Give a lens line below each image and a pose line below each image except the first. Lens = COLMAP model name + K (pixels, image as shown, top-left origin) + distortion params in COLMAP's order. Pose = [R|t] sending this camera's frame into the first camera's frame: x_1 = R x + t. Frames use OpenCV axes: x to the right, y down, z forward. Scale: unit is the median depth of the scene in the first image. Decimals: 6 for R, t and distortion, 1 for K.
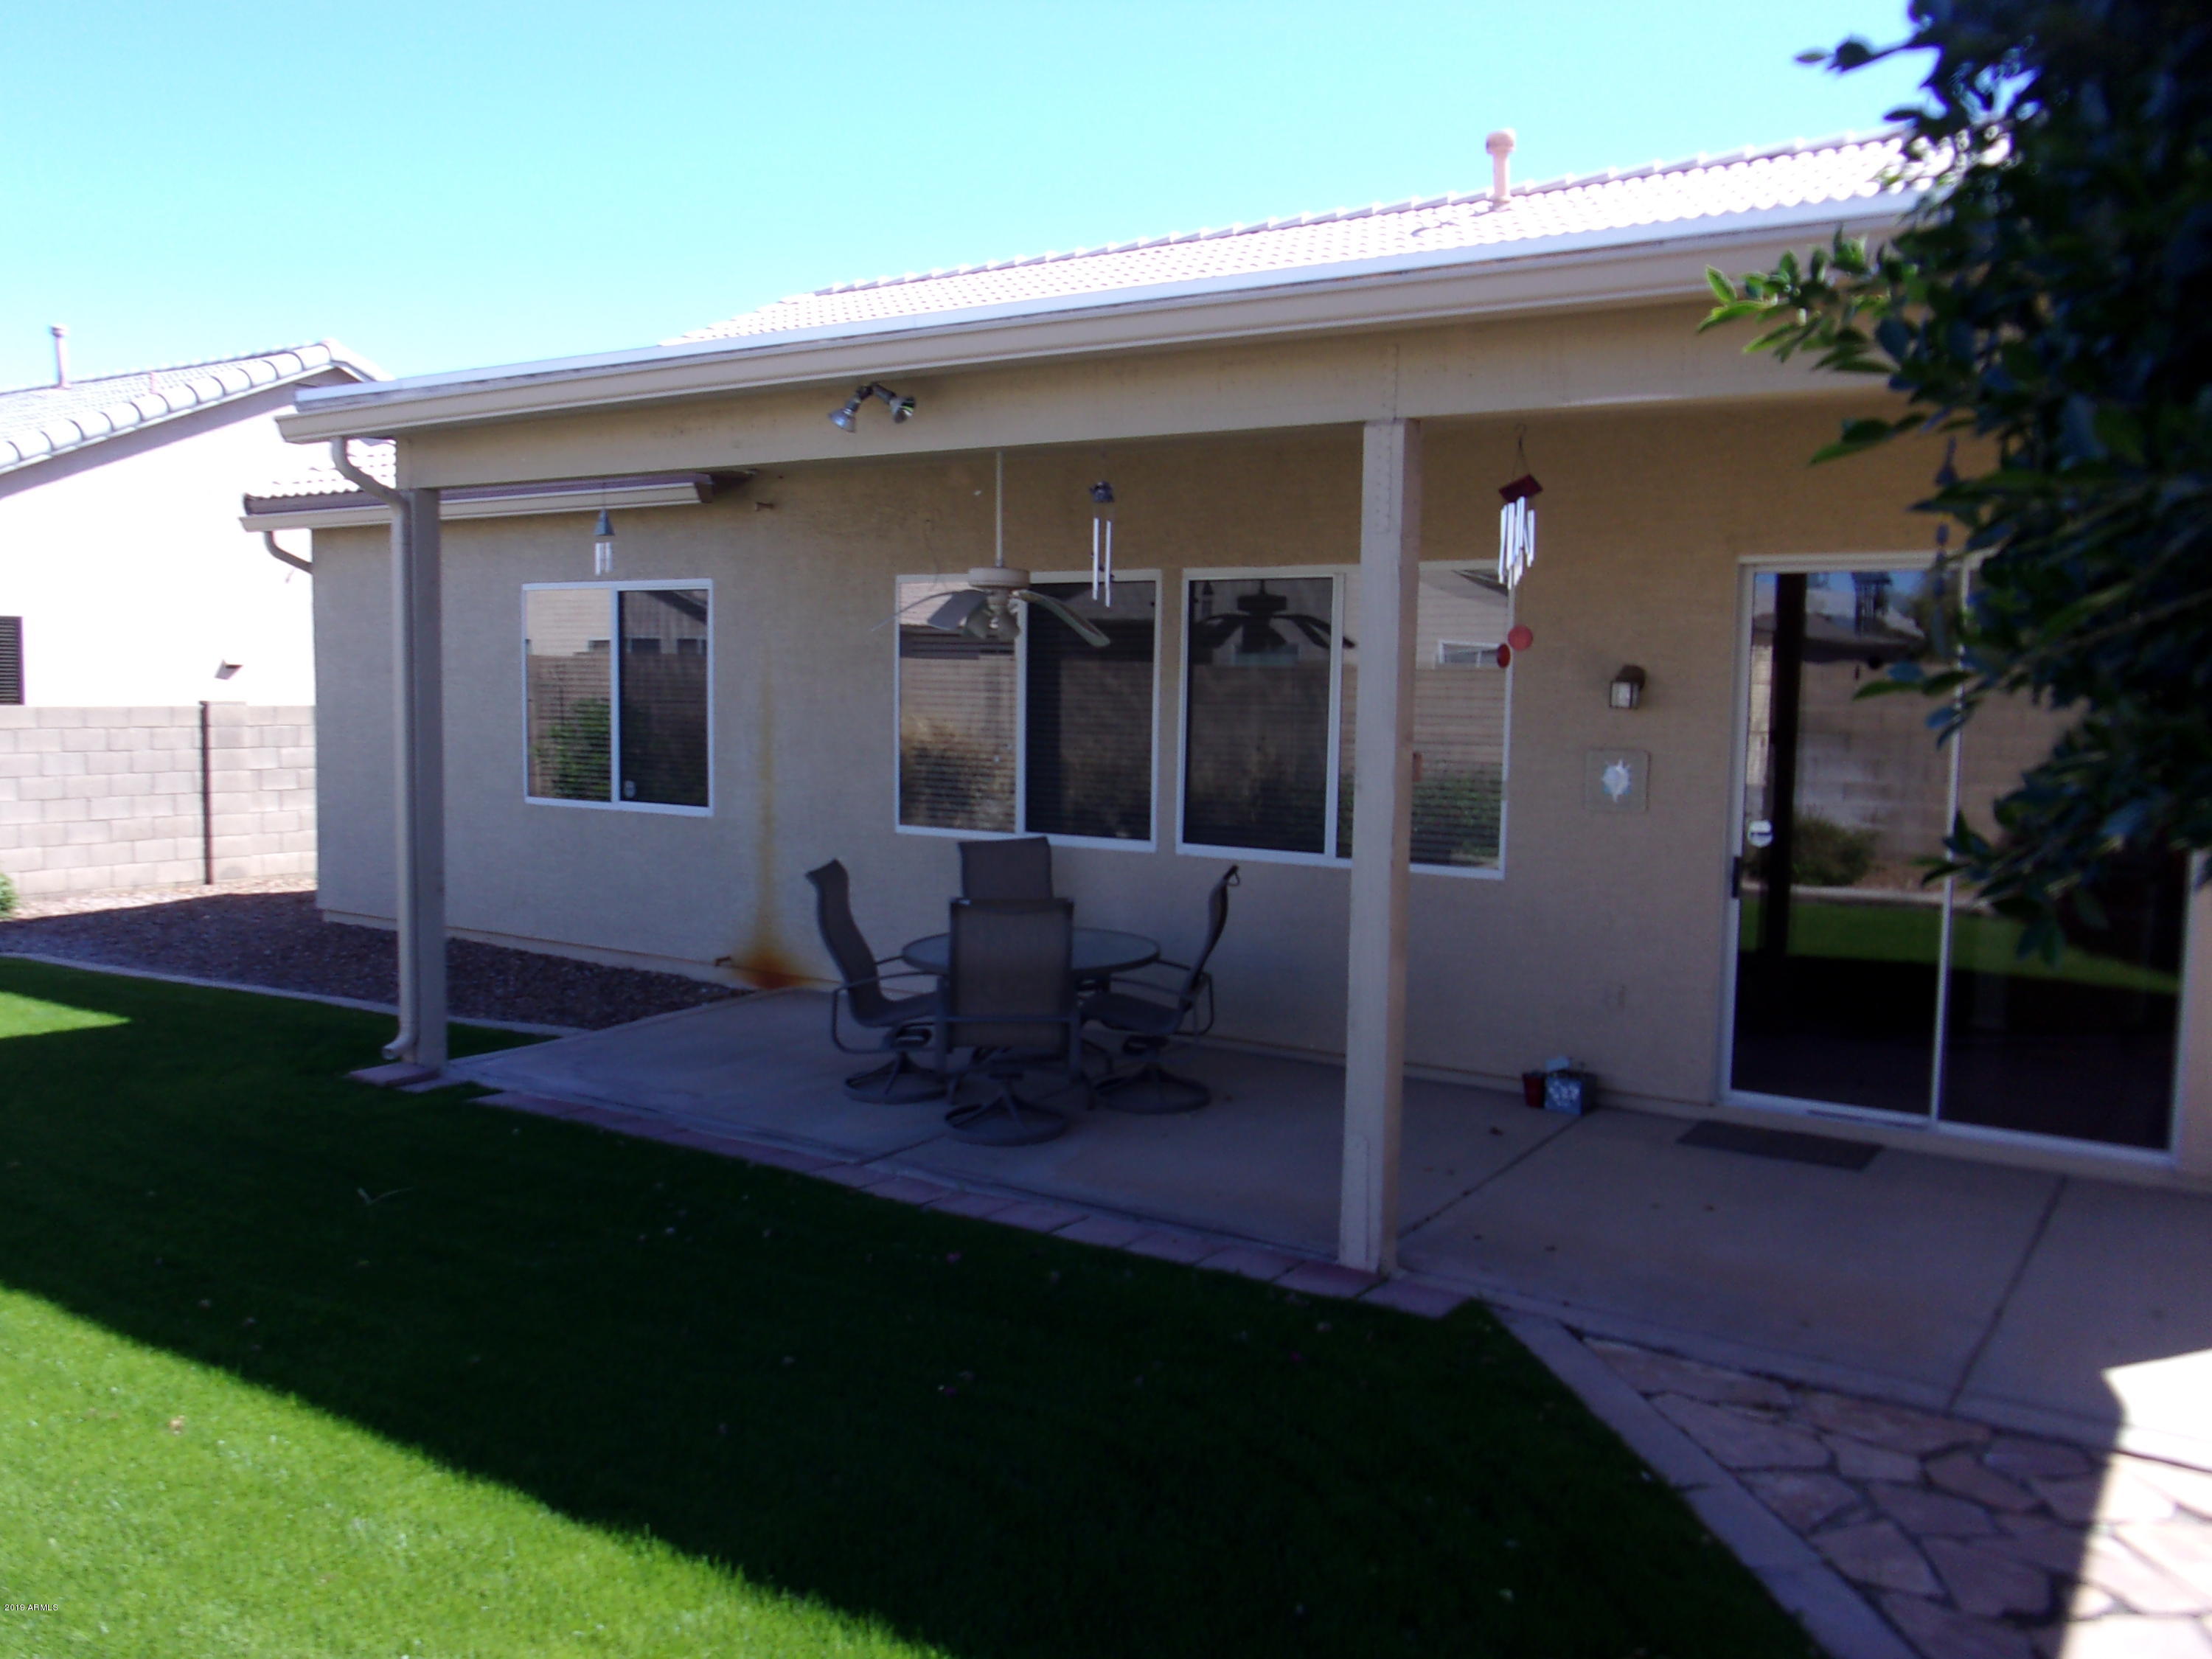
lens RADIAL K [[1740.7, 0, 1106.0], [0, 1740.7, 829.5], [0, 0, 1]] dist [0.000700, -0.001186]
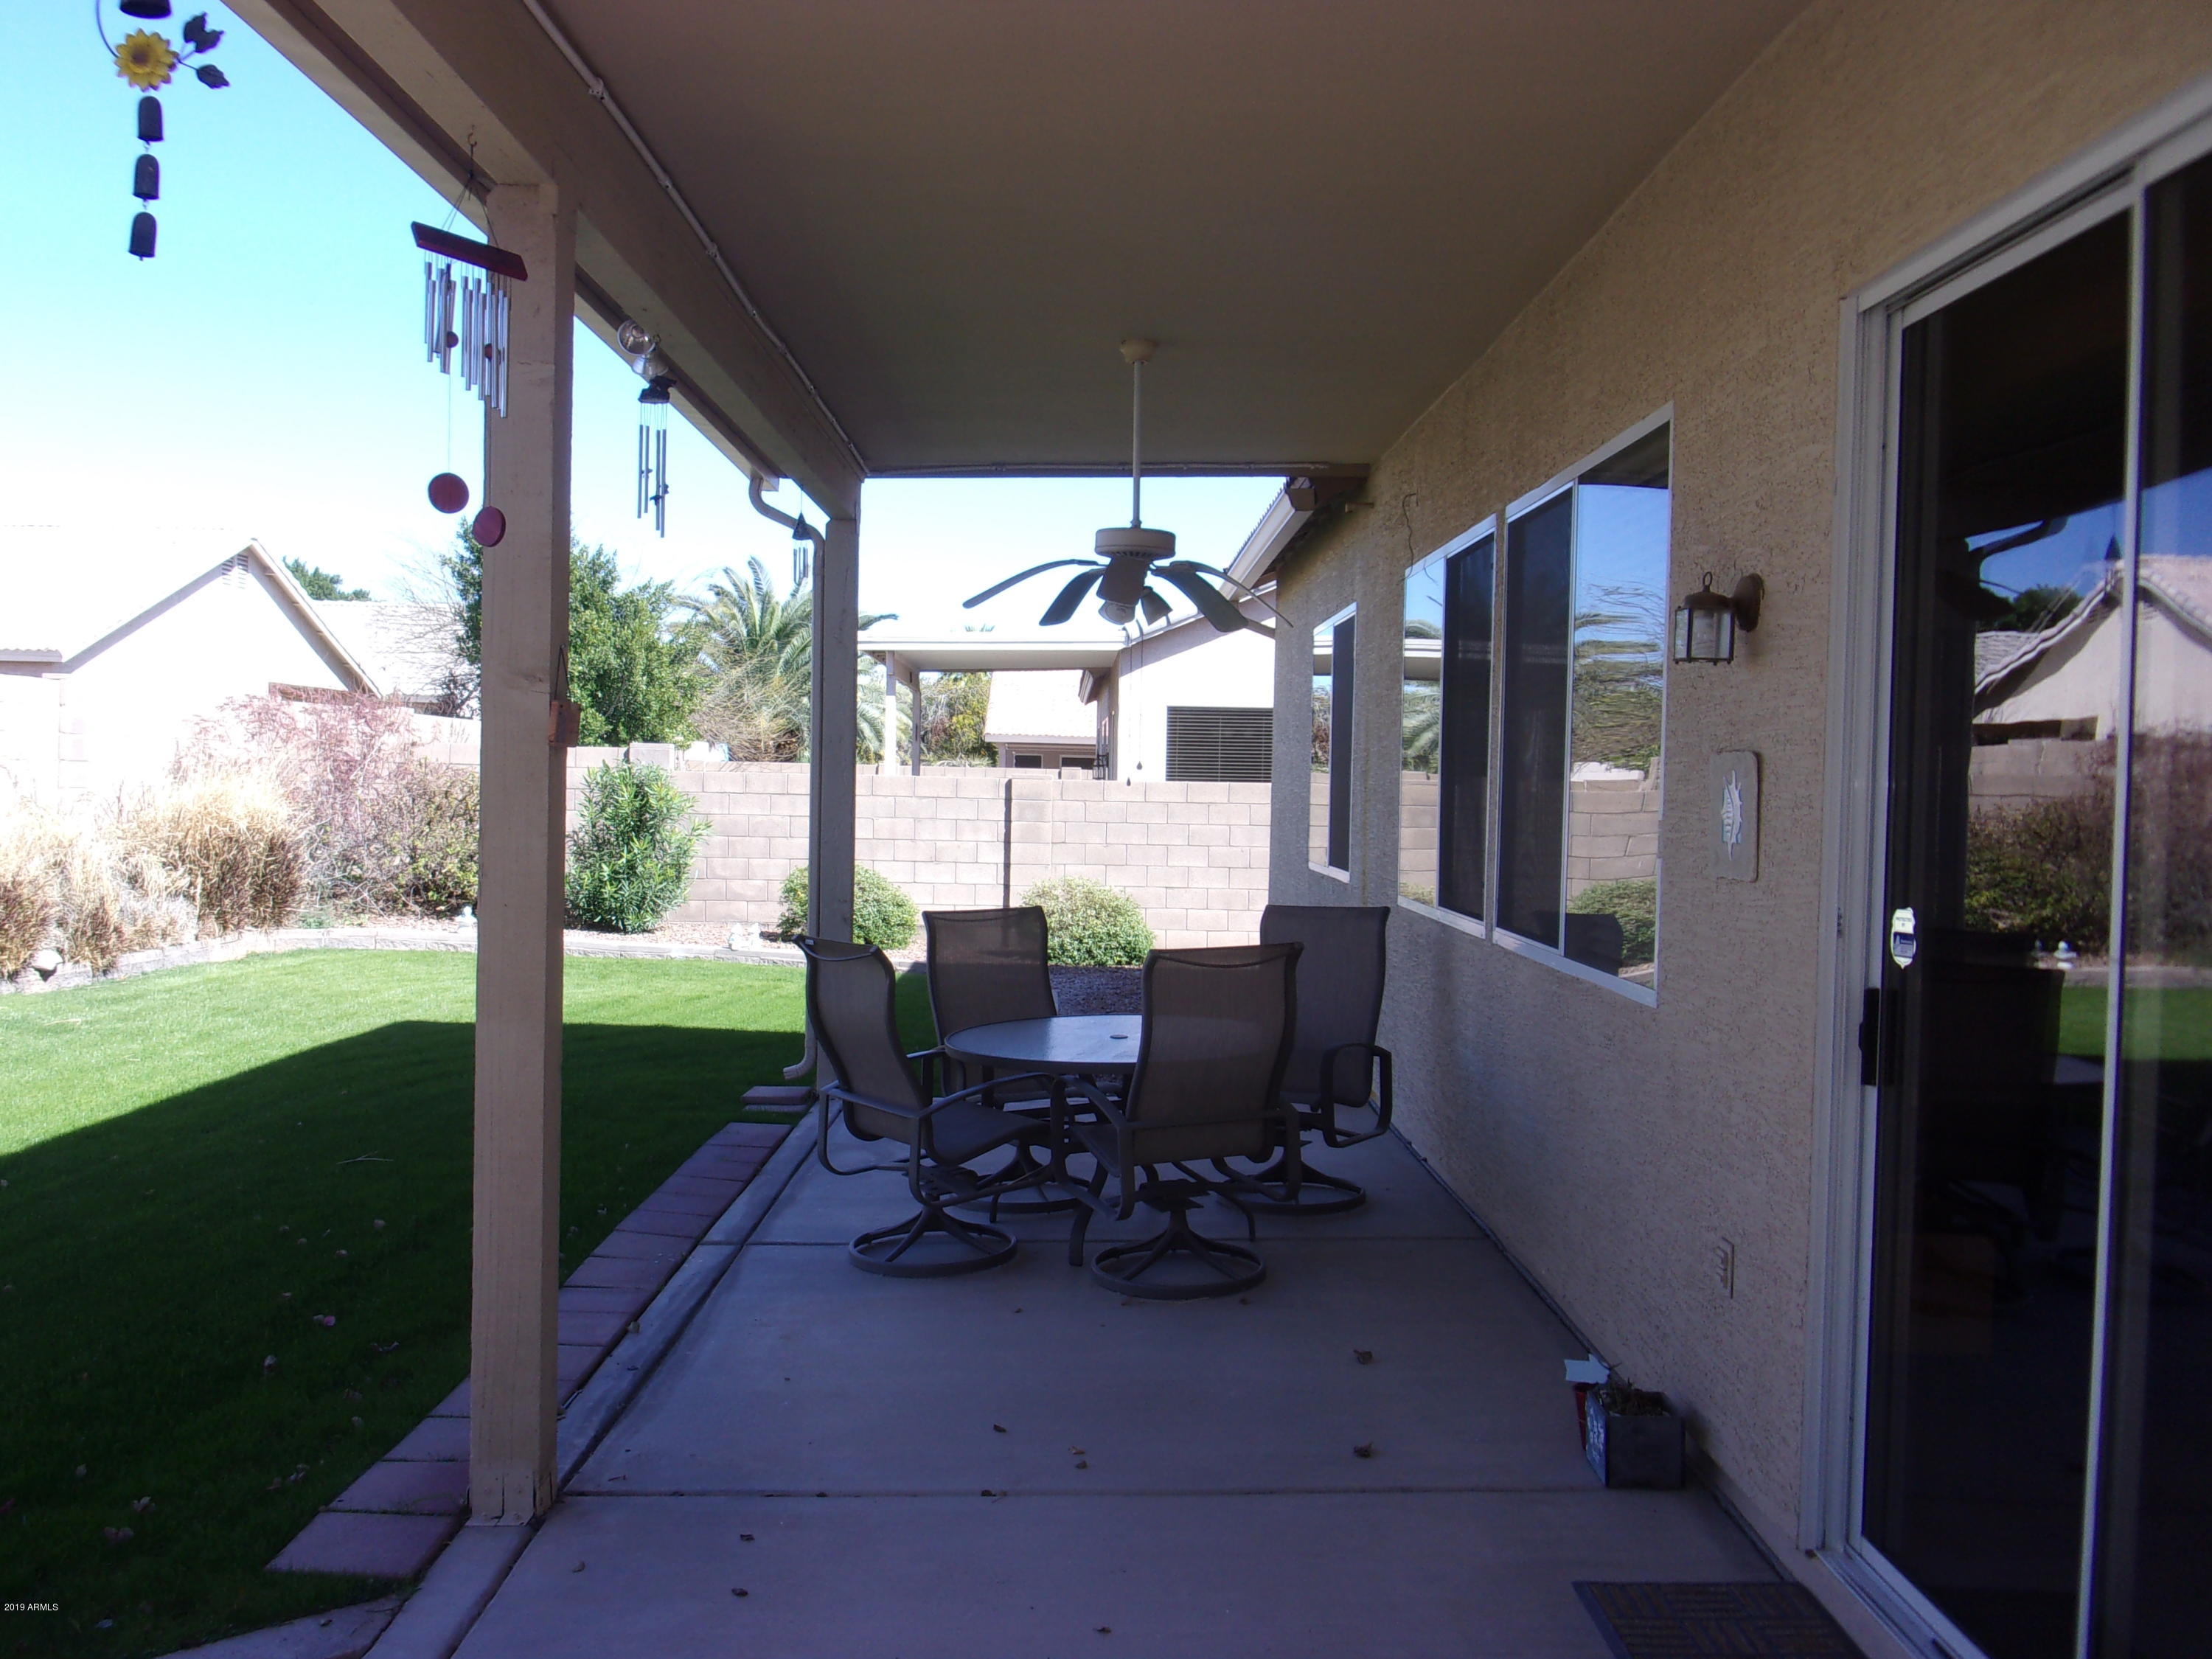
lens RADIAL K [[1784.5, 0, 1106.0], [0, 1784.5, 829.5], [0, 0, 1]] dist [-0.020295, -0.005140]
pose [[0.538958, 0.005978, -0.842312, 0.624679], [-0.053603, 0.998191, -0.027214, -0.001557], [0.840626, 0.059818, 0.538303, 0.591002]]
